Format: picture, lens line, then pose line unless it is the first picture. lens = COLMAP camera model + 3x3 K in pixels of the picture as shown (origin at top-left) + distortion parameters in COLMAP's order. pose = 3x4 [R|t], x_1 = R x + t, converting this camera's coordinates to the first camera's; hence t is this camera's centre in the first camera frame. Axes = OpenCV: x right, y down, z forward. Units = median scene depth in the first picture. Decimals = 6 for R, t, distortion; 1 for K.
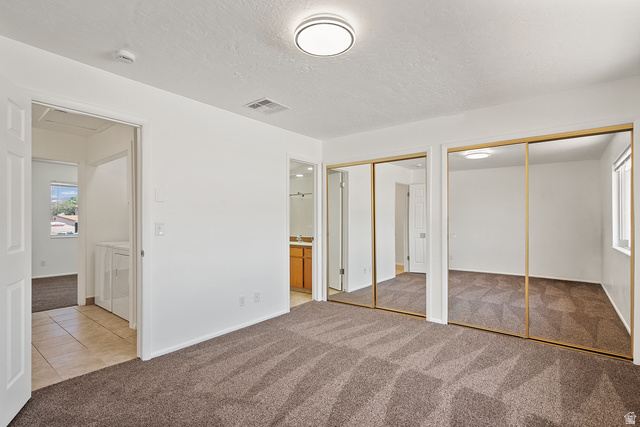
lens RADIAL K [[310.3, 0, 320.0], [0, 310.3, 213.5], [0, 0, 1]] dist [-0.001669, -0.000107]
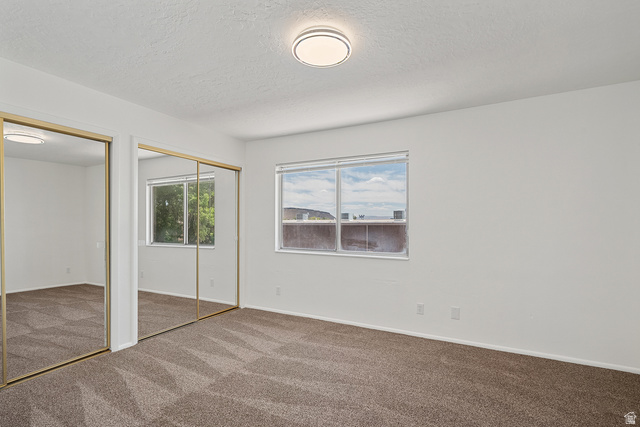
lens RADIAL K [[310.3, 0, 320.0], [0, 310.3, 213.5], [0, 0, 1]] dist [-0.001669, -0.000107]
pose [[-0.163864, 0.028033, 0.986085, -0.660944], [-0.011315, 0.999477, -0.030294, 0.015193], [-0.986418, -0.016122, -0.163461, 0.777385]]
